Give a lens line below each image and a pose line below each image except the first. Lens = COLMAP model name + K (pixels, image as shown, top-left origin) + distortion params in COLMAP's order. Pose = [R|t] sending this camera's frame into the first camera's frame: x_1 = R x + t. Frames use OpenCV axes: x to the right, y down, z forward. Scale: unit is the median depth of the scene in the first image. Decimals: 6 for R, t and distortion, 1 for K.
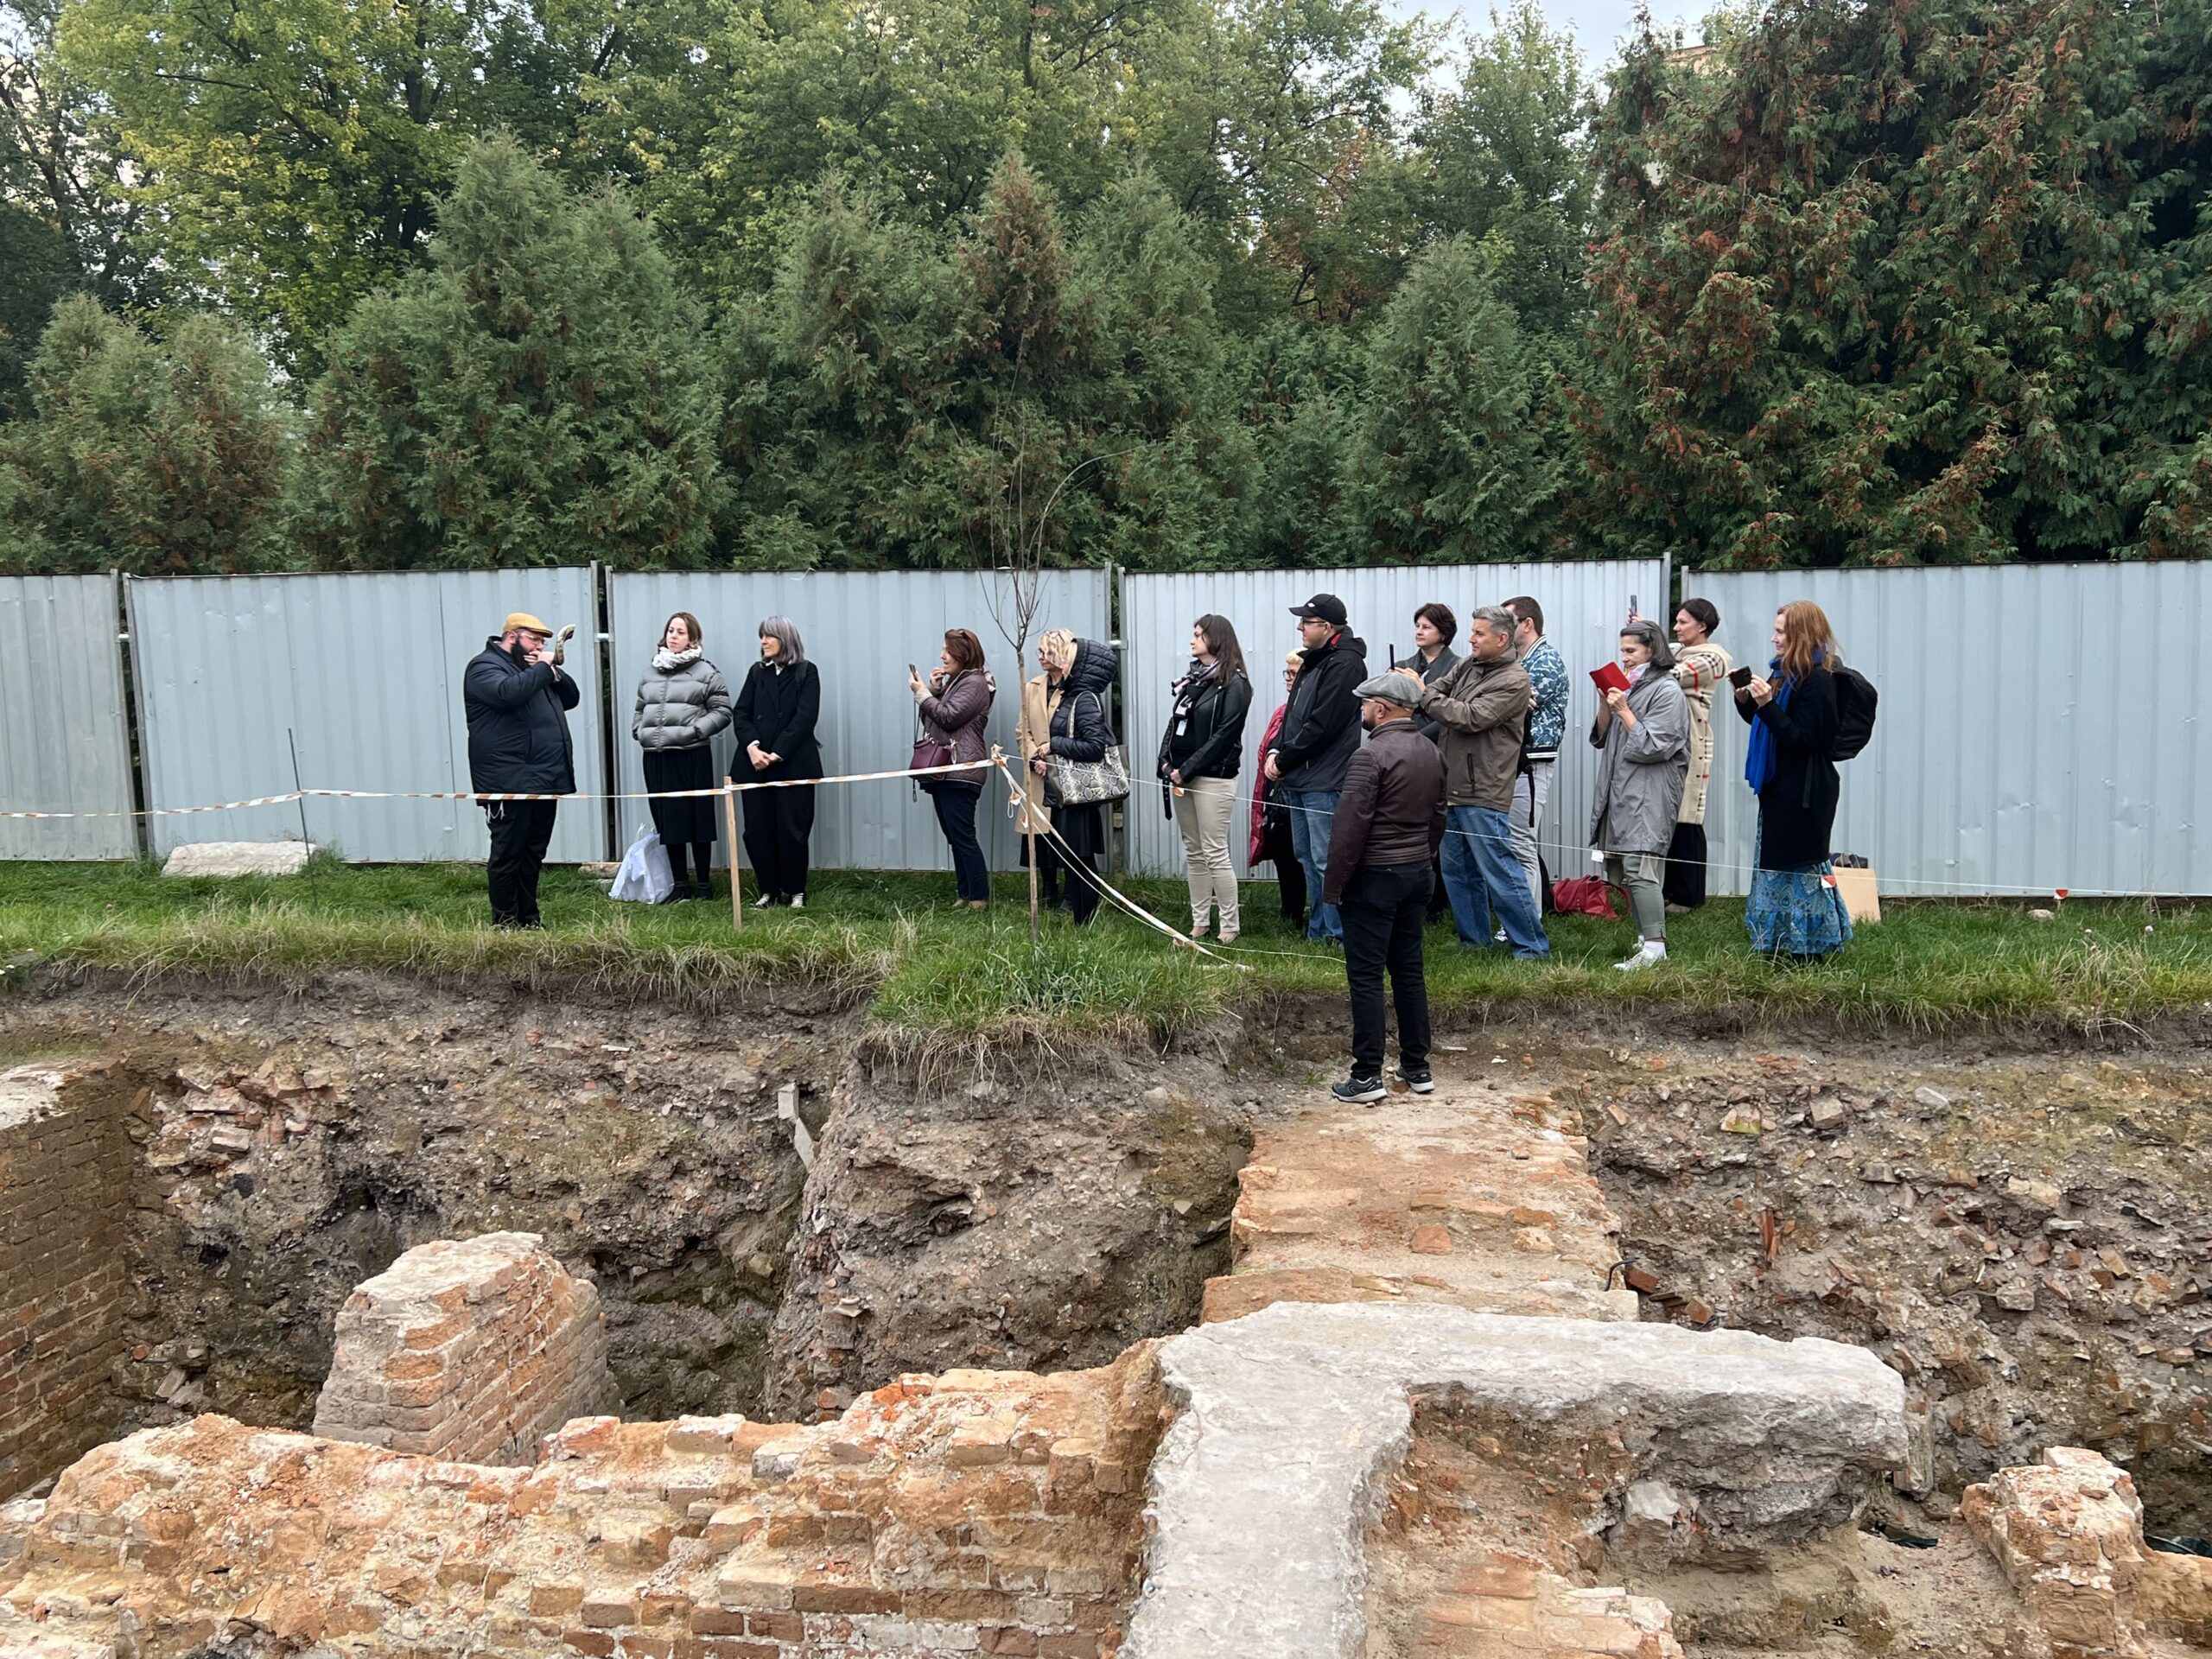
lens RADIAL K [[1973.2, 0, 1096.4], [0, 1973.2, 867.5], [0, 0, 1]] dist [0.153761, -0.386861]
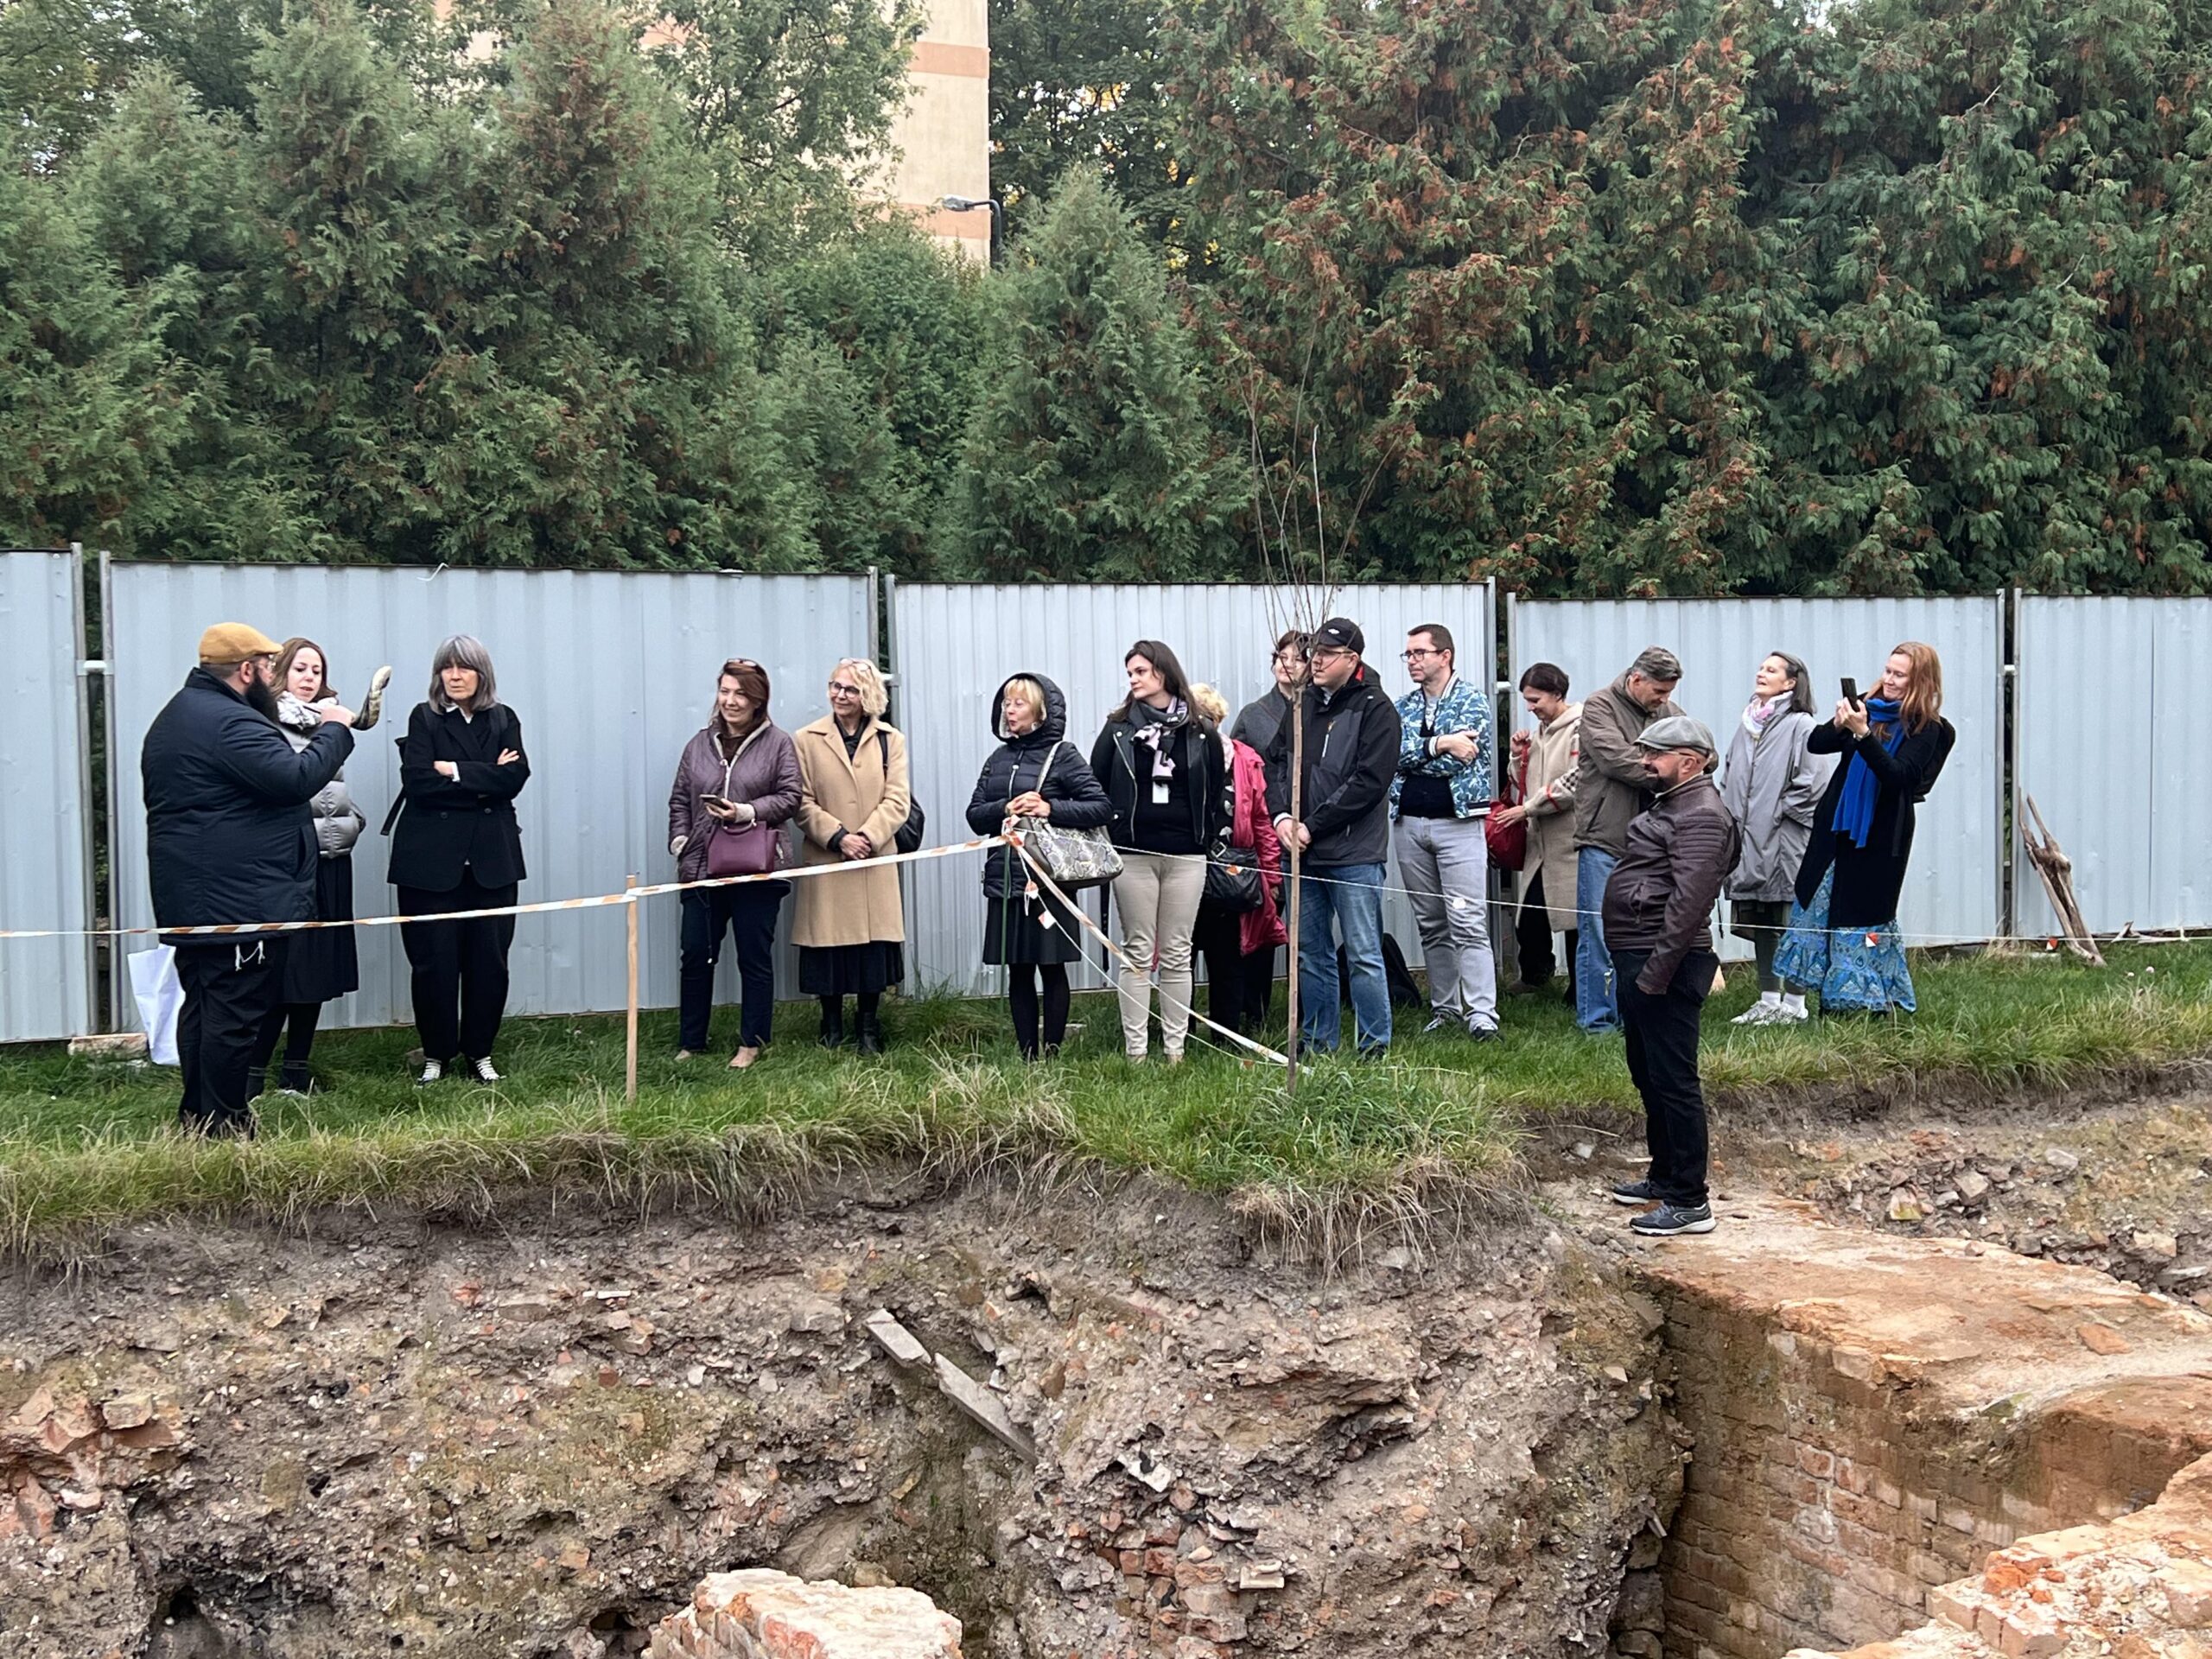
lens RADIAL K [[2837.5, 0, 1106.0], [0, 2837.5, 829.5], [0, 0, 1]] dist [0.195319, -0.629738]
pose [[0.809445, -0.028889, 0.586485, -0.548600], [0.063165, 0.997277, -0.038055, -0.012939], [-0.583788, 0.067849, 0.809066, 0.108921]]
